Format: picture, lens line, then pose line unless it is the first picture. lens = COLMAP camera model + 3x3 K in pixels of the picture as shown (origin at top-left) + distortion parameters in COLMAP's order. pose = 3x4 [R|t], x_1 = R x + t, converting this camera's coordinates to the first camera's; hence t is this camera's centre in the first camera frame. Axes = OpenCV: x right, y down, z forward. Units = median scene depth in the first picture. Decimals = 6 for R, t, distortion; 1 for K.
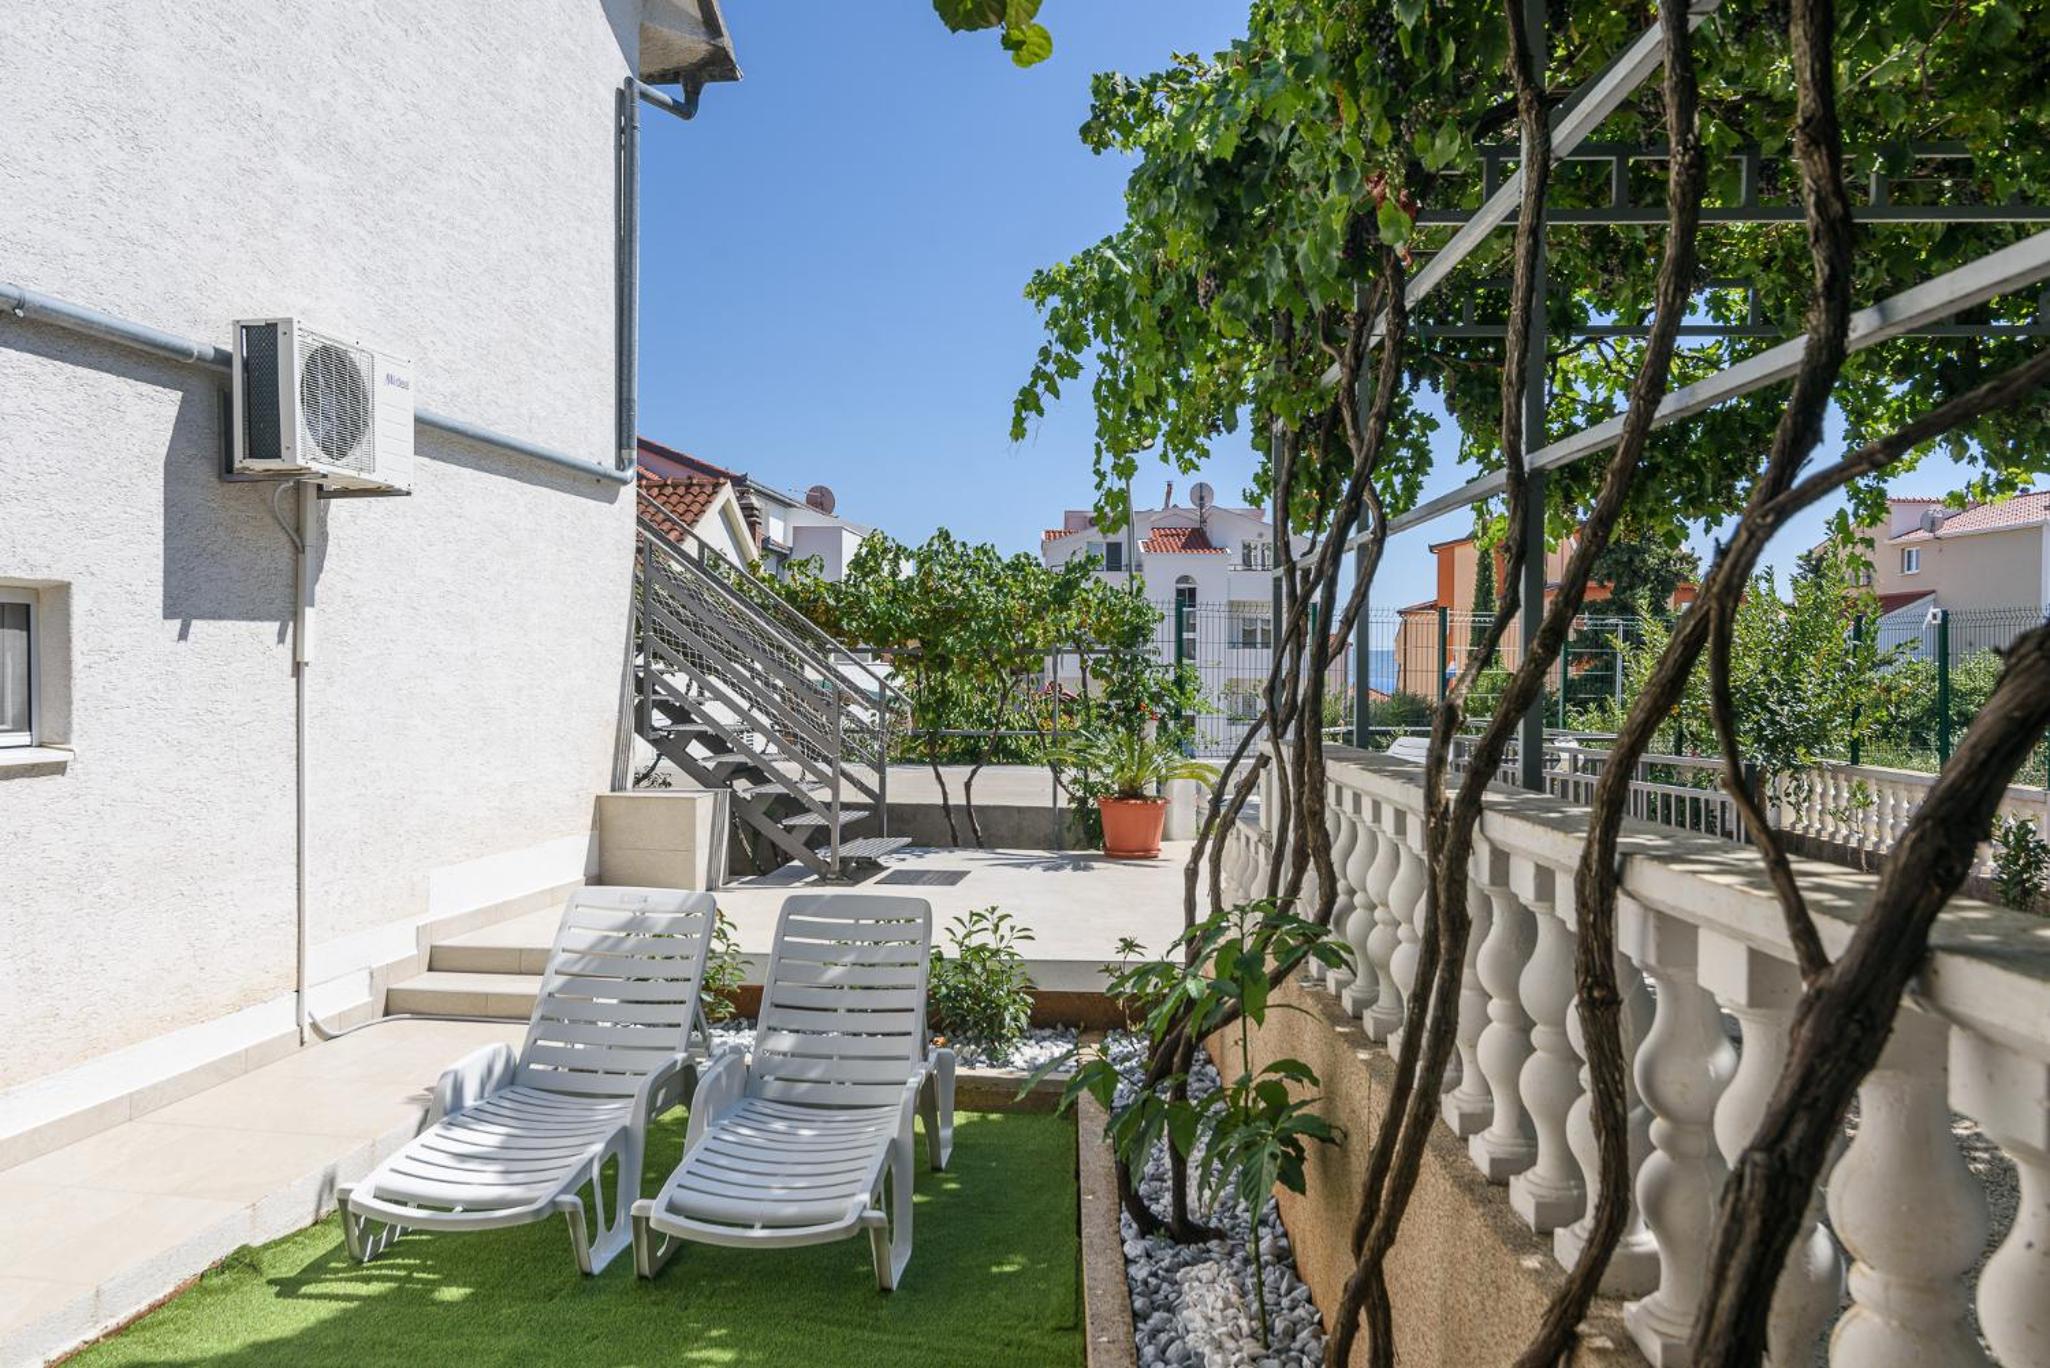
lens RADIAL K [[1506.6, 0, 1025.0], [0, 1506.6, 684.0], [0, 0, 1]] dist [0.002833, -0.006861]
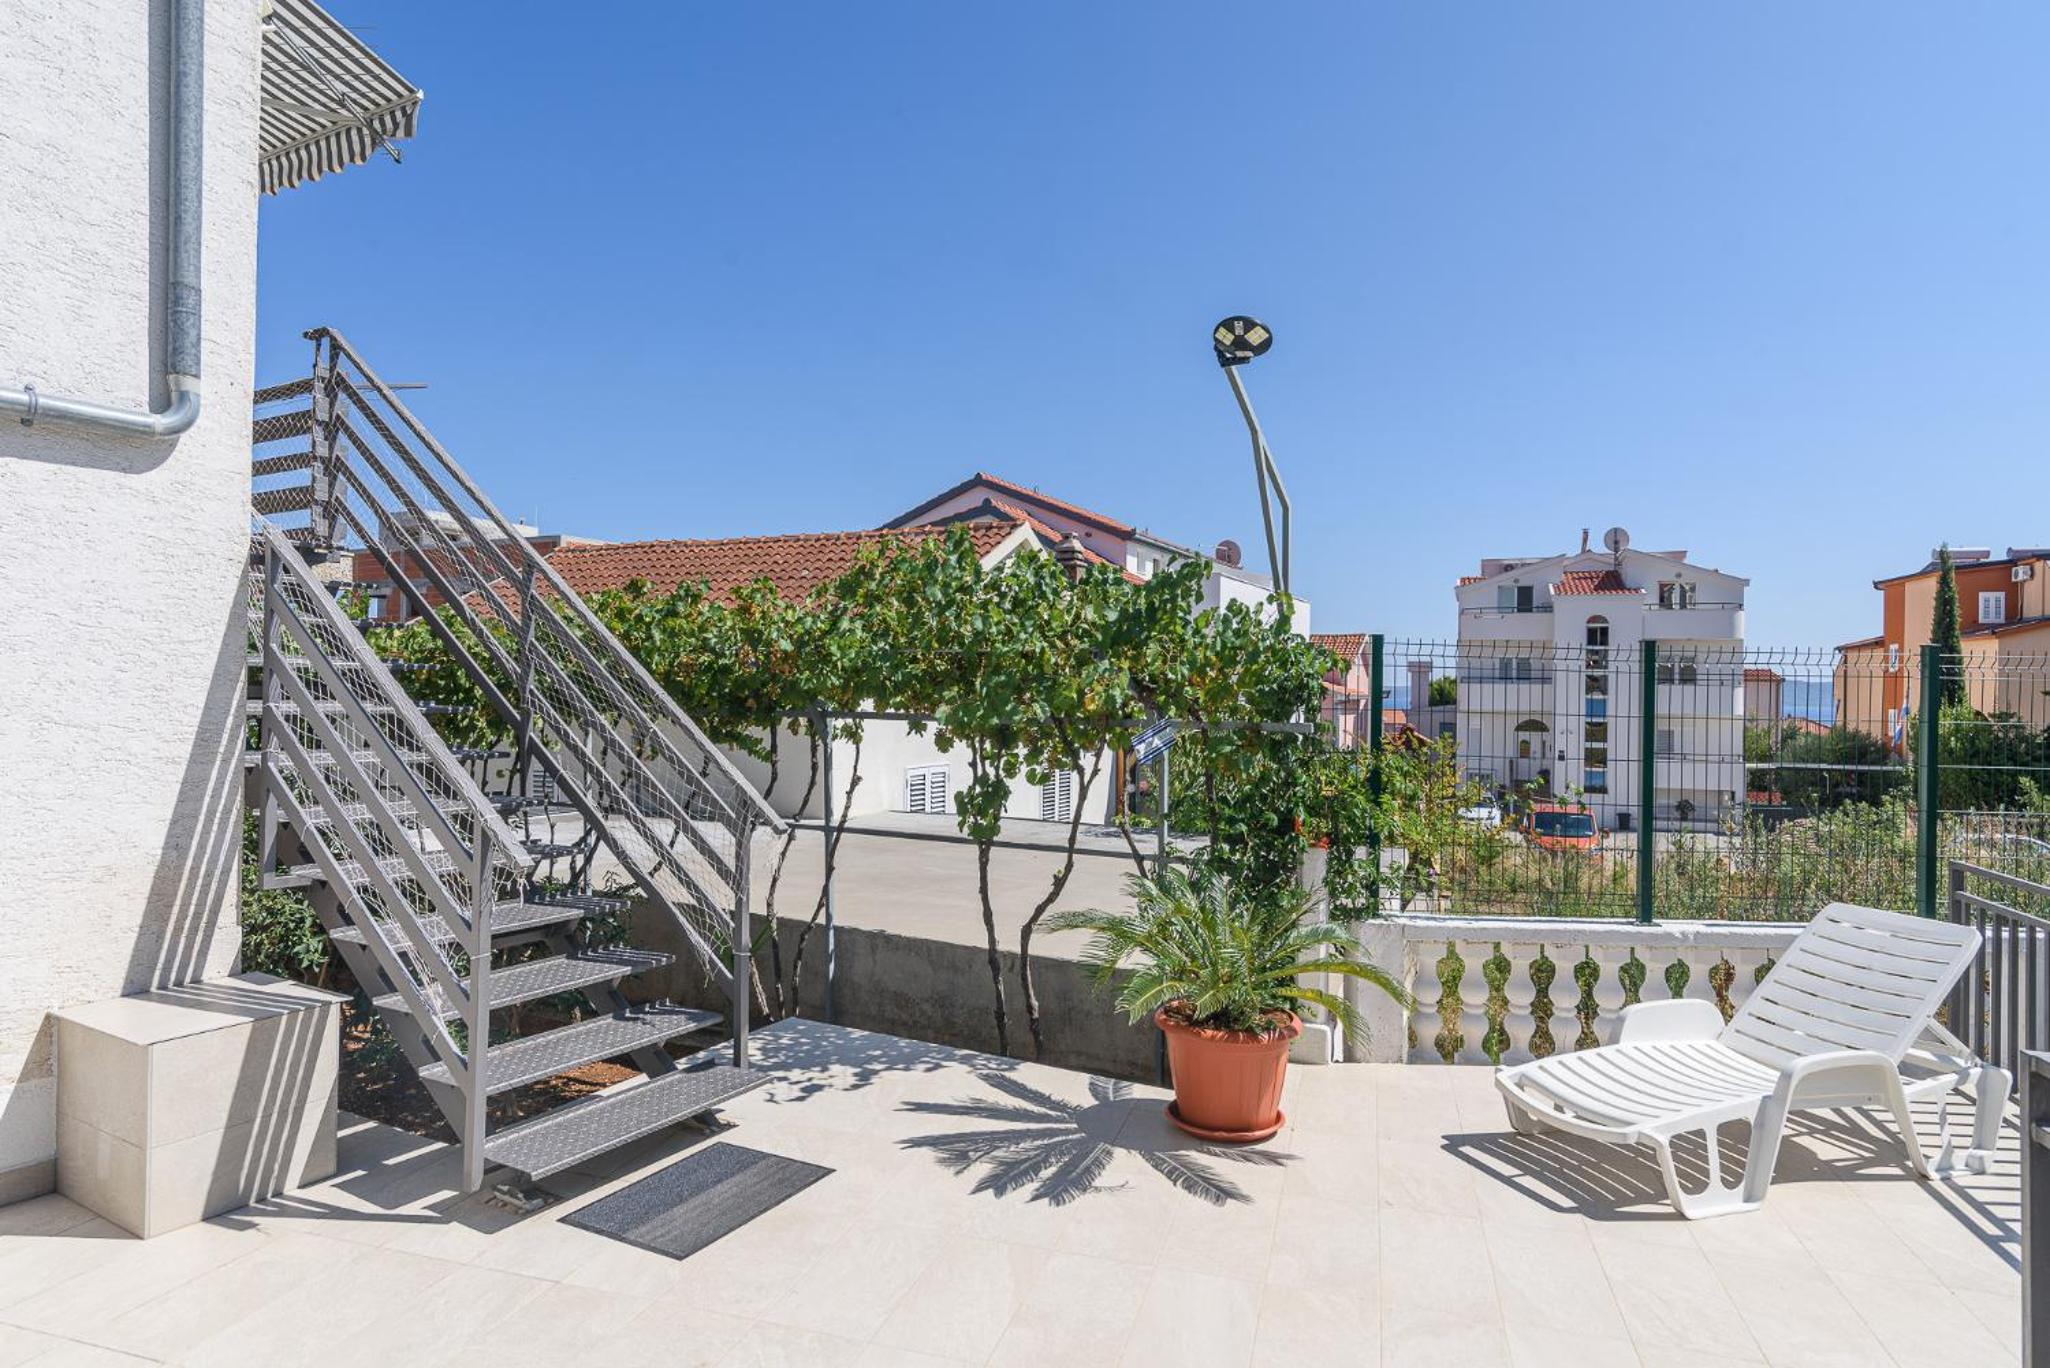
lens RADIAL K [[1122.0, 0, 1025.0], [0, 1122.0, 684.0], [0, 0, 1]] dist [-0.001603, -0.001249]
pose [[0.926524, 0.007455, -0.376162, 0.263145], [-0.014003, 0.999794, -0.014676, -0.053984], [0.375975, 0.018865, 0.926438, 1.004862]]
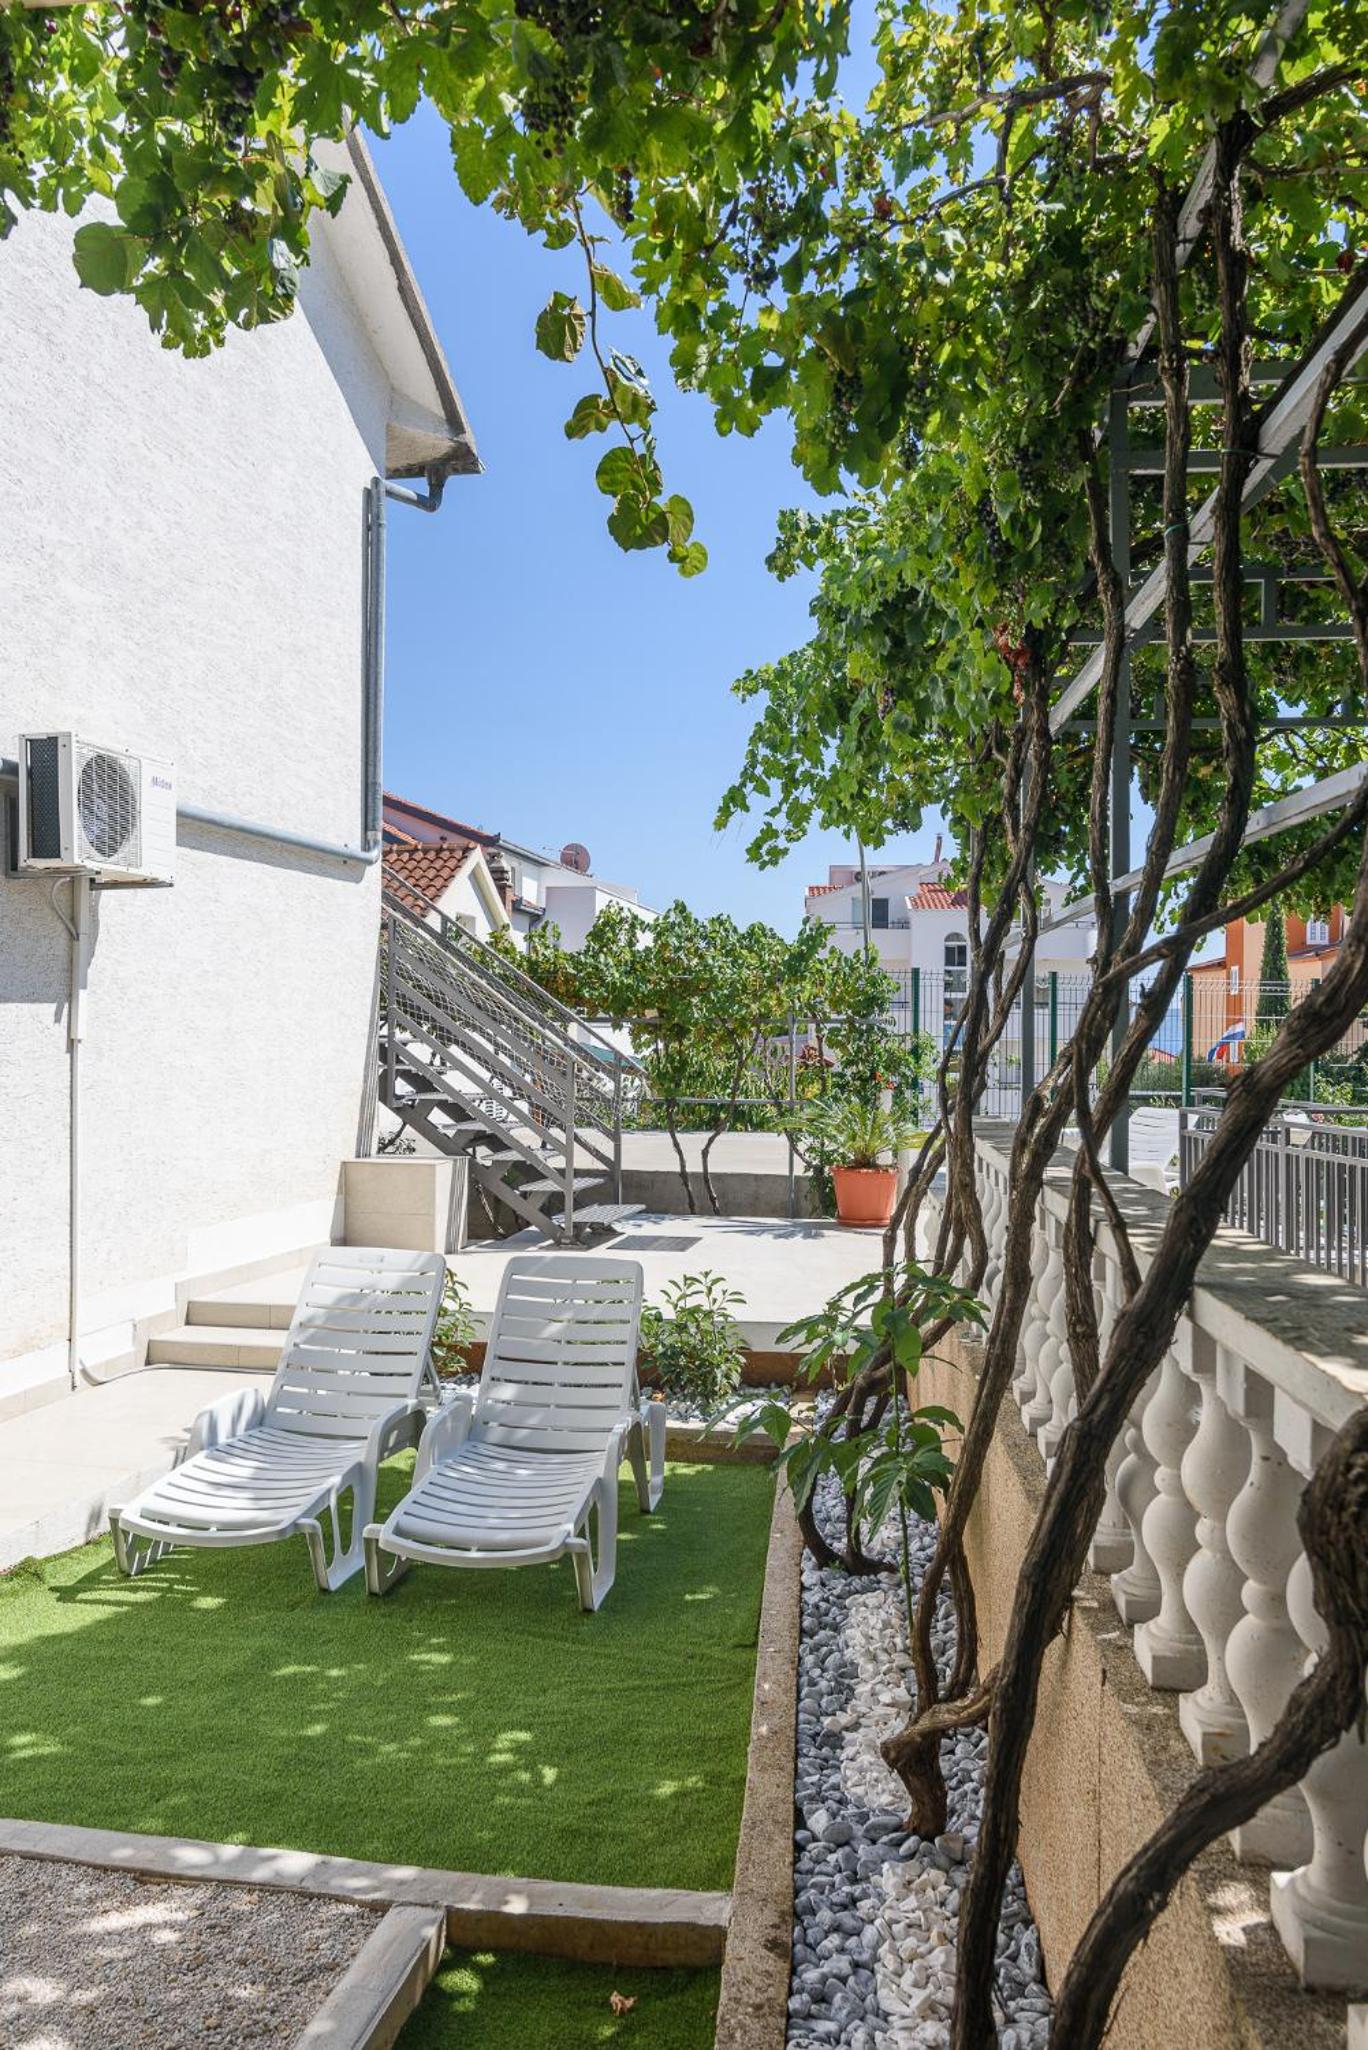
lens RADIAL K [[1579.8, 0, 684.0], [0, 1579.8, 1025.0], [0, 0, 1]] dist [-0.000149, 0.001162]
pose [[0.997596, 0.000801, -0.069288, 0.039401], [-0.001629, 0.999928, -0.011883, -0.011244], [0.069273, 0.011967, 0.997526, -0.110121]]
